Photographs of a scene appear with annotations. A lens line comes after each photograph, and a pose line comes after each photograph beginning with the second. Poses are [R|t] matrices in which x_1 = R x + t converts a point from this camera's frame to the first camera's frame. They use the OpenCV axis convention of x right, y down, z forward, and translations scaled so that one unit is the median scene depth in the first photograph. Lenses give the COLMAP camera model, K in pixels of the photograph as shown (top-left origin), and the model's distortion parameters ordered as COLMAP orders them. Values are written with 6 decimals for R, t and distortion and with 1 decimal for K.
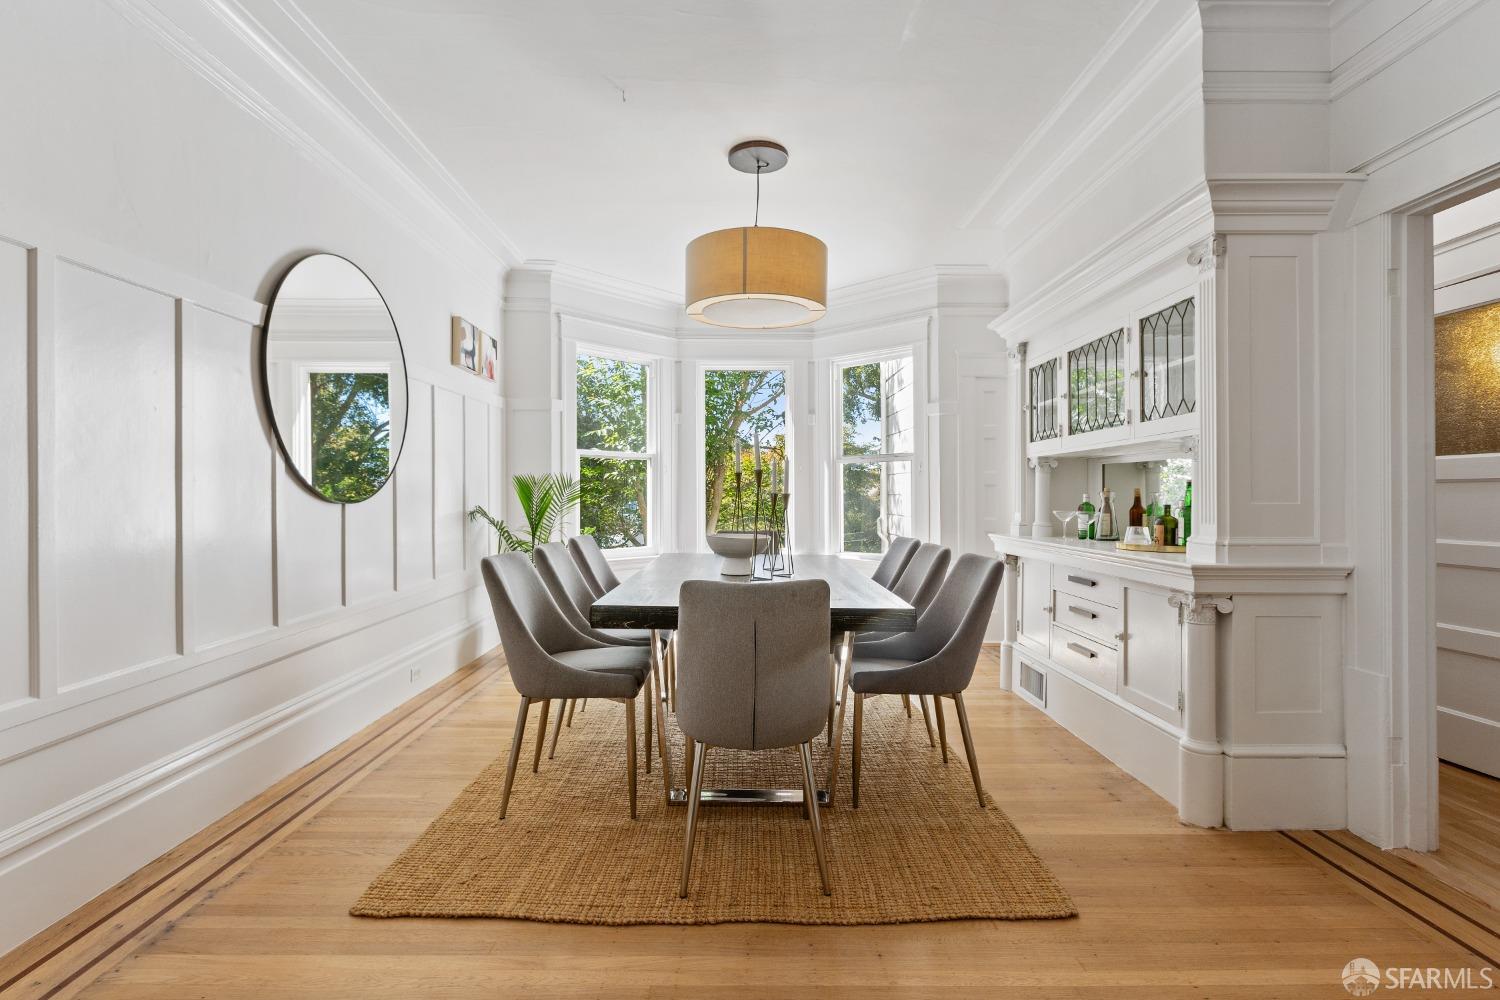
lens RADIAL K [[686.7, 0, 730.9], [0, 686.7, 493.8], [0, 0, 1]] dist [-0.002368, -0.000613]
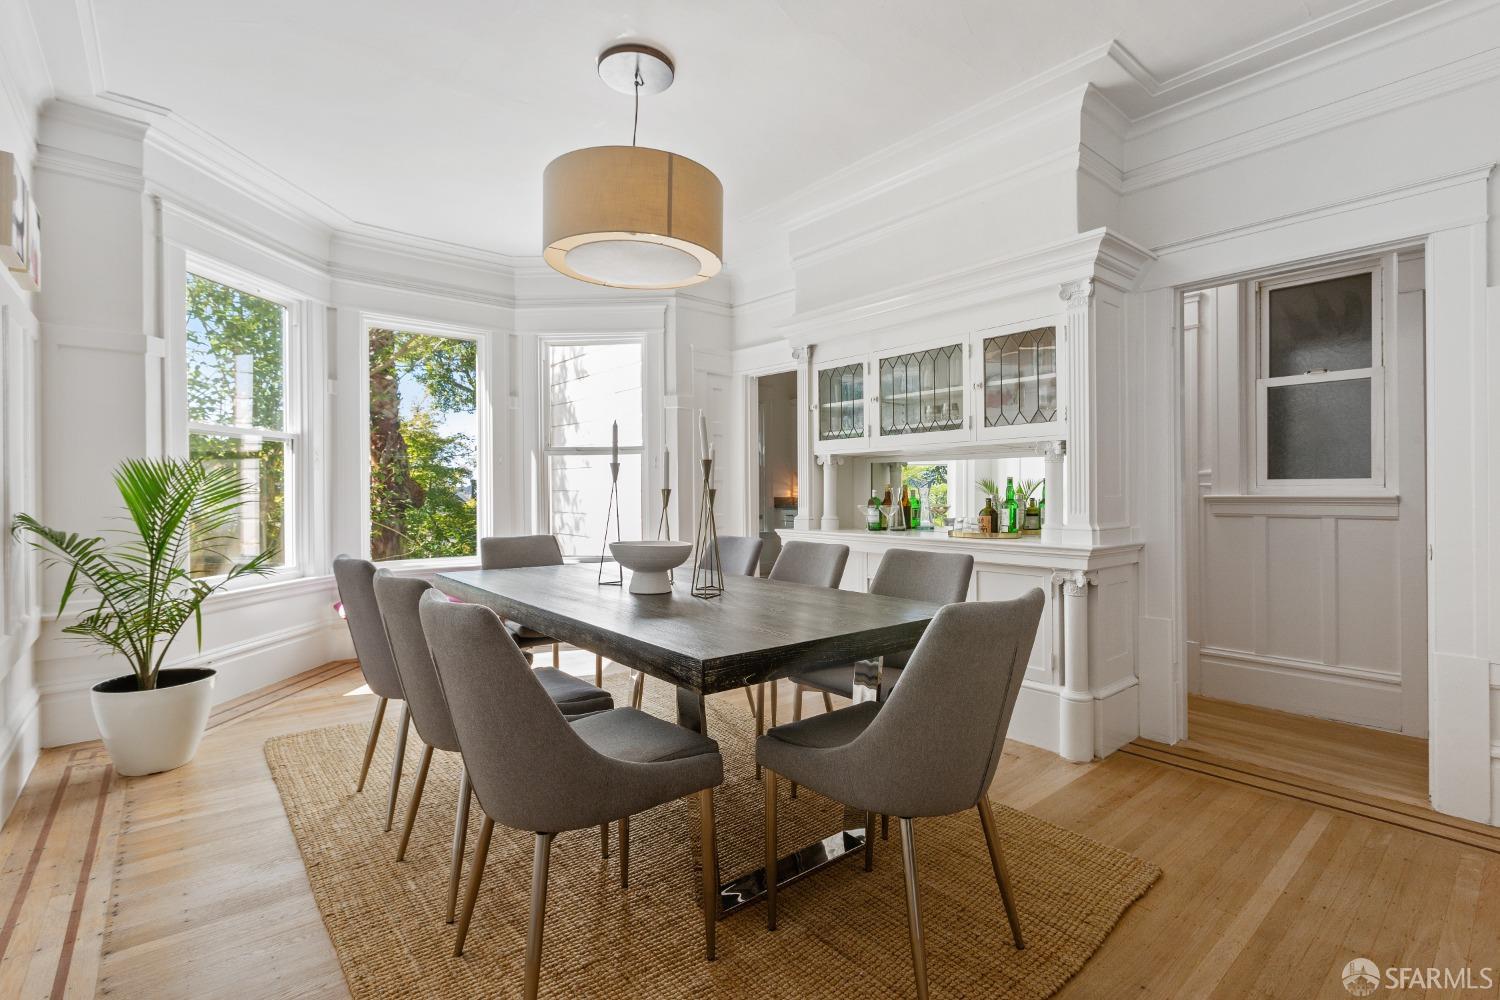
lens RADIAL K [[686.7, 0, 736.9], [0, 686.7, 491.1], [0, 0, 1]] dist [-0.002368, -0.000613]
pose [[0.770066, -0.003328, 0.637955, -0.359490], [0.002380, 0.999994, 0.002344, -0.000082], [-0.637960, -0.000287, 0.770070, 0.289255]]
